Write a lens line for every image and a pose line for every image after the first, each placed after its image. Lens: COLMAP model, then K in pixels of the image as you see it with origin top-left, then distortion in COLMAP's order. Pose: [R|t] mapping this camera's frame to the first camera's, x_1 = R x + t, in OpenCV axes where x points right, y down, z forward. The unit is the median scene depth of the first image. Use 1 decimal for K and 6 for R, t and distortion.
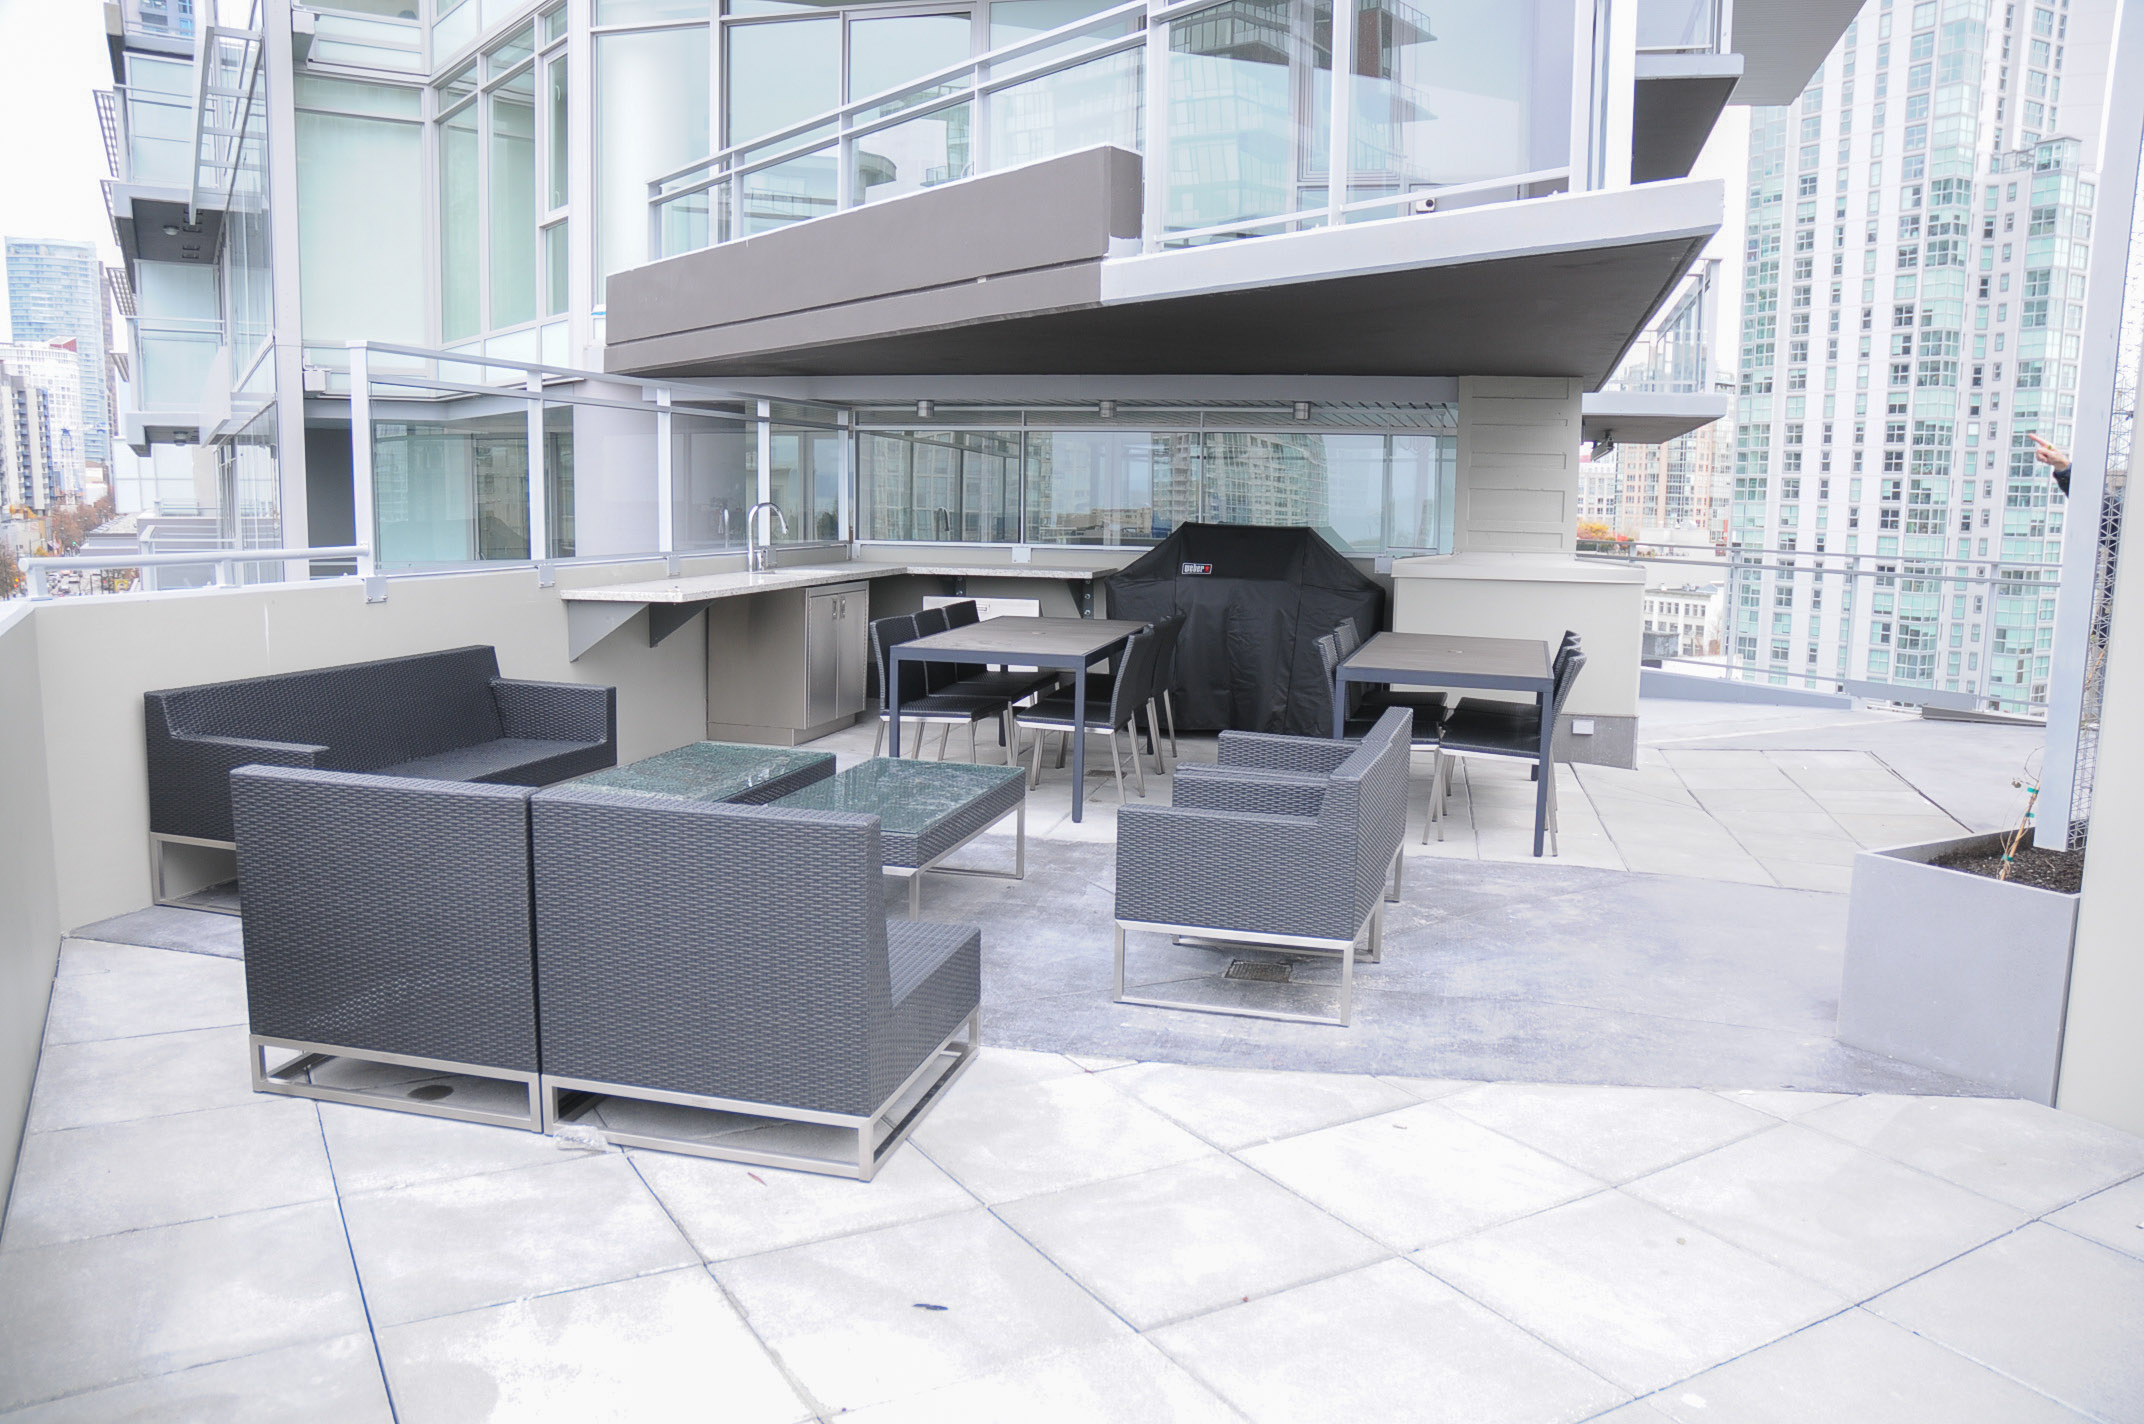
lens RADIAL K [[1637.2, 0, 1079.7], [0, 1637.2, 708.5], [0, 0, 1]] dist [-0.159981, 0.130285]
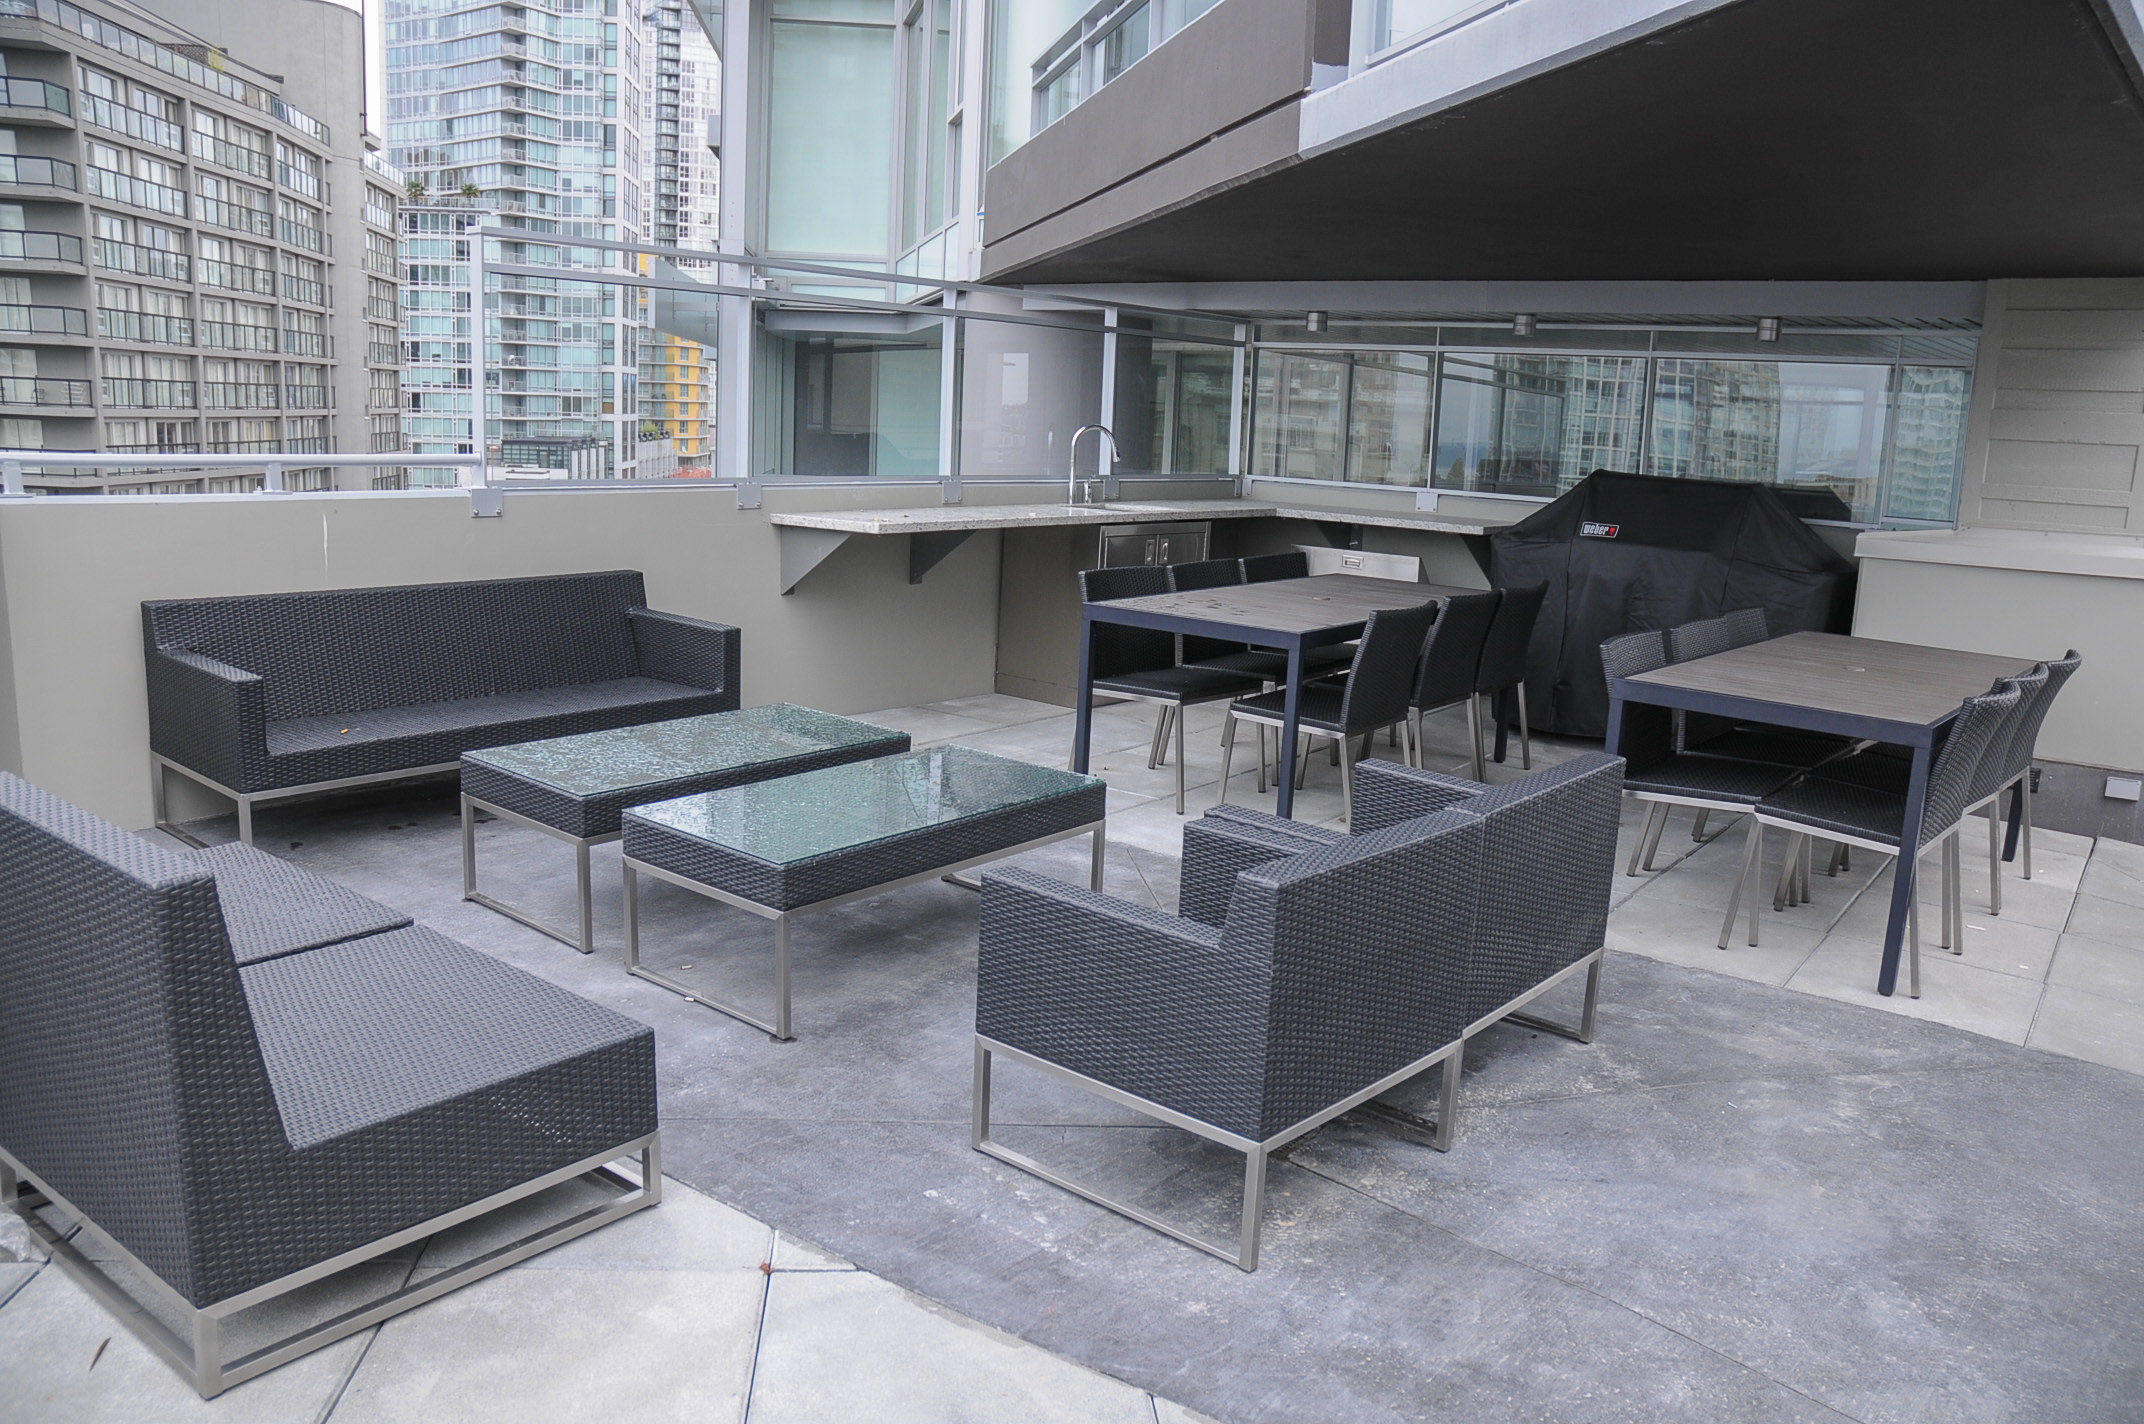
lens RADIAL K [[1637.2, 0, 1070.3], [0, 1637.2, 714.9], [0, 0, 1]] dist [-0.159981, 0.130285]
pose [[0.912897, 0.095528, -0.396854, 0.170418], [-0.079210, 0.995207, 0.057349, -0.024097], [0.400430, -0.020919, 0.916088, 0.215695]]
